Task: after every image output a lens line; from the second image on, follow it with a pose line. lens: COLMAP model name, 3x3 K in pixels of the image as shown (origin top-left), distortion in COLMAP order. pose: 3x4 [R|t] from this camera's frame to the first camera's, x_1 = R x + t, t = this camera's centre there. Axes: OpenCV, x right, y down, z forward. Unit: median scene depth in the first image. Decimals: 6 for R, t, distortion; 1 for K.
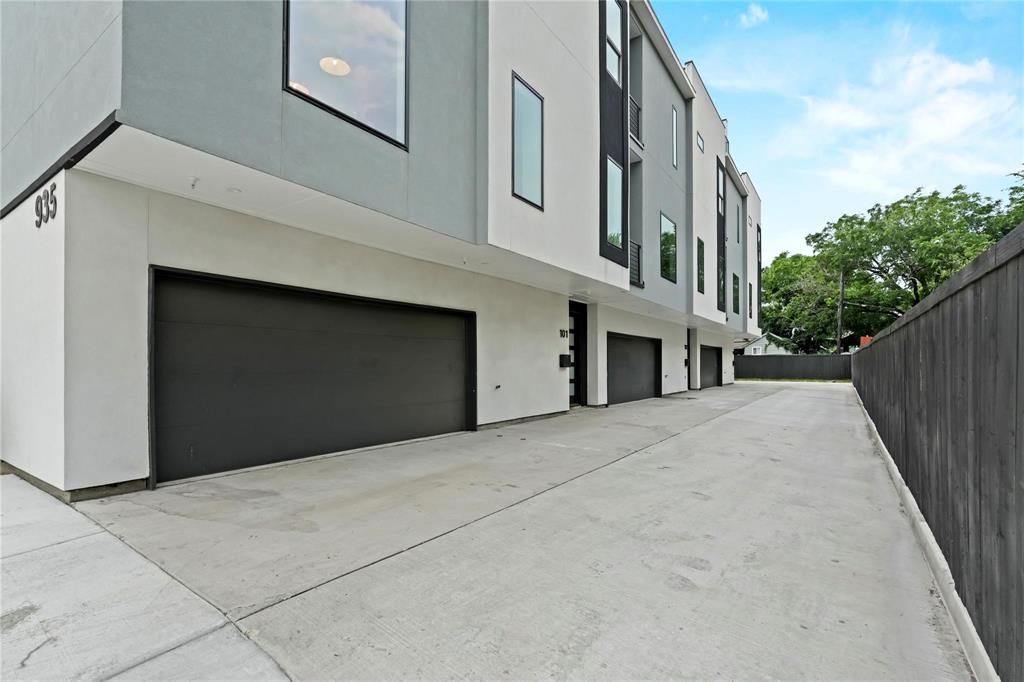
lens RADIAL K [[470.9, 0, 517.1], [0, 470.9, 362.2], [0, 0, 1]] dist [-0.001555, -0.002015]
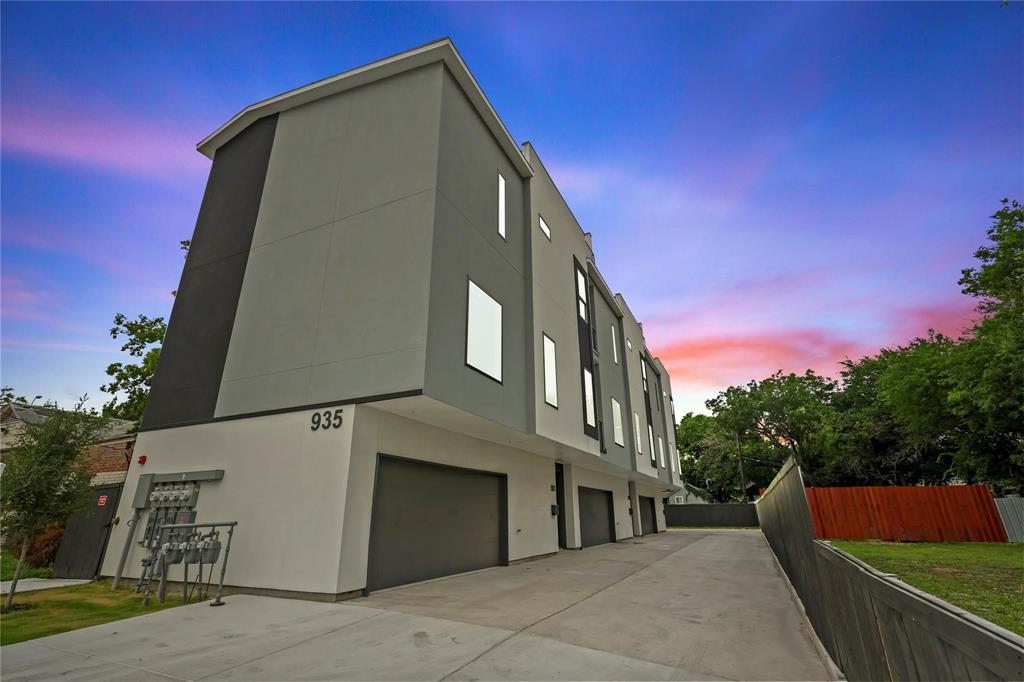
lens RADIAL K [[470.9, 0, 512.2], [0, 470.9, 338.6], [0, 0, 1]] dist [-0.001555, -0.002015]
pose [[0.987390, 0.050646, 0.149988, -0.139342], [0.004354, 0.938397, -0.345532, 0.000669], [-0.158248, 0.341828, 0.926343, -0.210889]]
